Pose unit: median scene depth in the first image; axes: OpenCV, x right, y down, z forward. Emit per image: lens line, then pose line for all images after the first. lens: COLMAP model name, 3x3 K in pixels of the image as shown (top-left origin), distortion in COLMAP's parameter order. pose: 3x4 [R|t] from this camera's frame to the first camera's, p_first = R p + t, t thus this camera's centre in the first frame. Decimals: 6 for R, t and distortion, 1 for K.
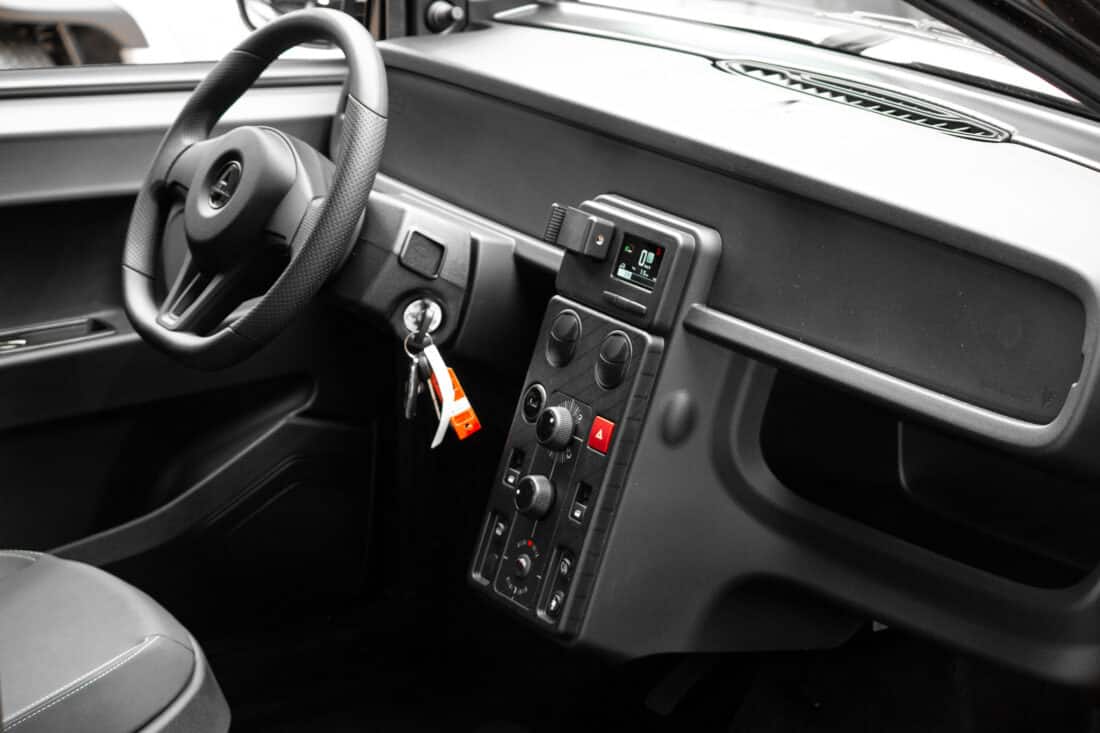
lens RADIAL K [[3320.0, 0, 550.0], [0, 3320.0, 366.5], [0, 0, 1]] dist [-0.164247, -0.735660]
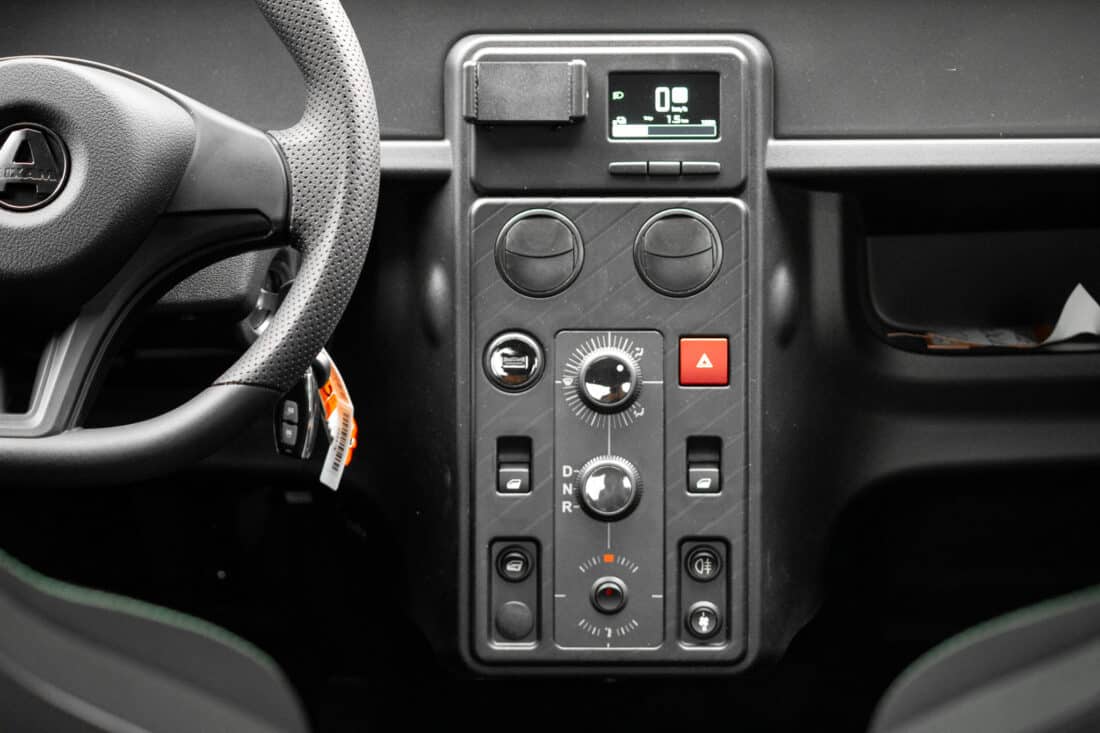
lens RADIAL K [[3320.0, 0, 550.0], [0, 3320.0, 366.5], [0, 0, 1]] dist [-0.164247, -0.735660]
pose [[0.493912, -0.282760, 0.822251, -0.561503], [0.234719, 0.953899, 0.187041, -0.113584], [-0.837232, 0.100616, 0.537511, 0.659043]]
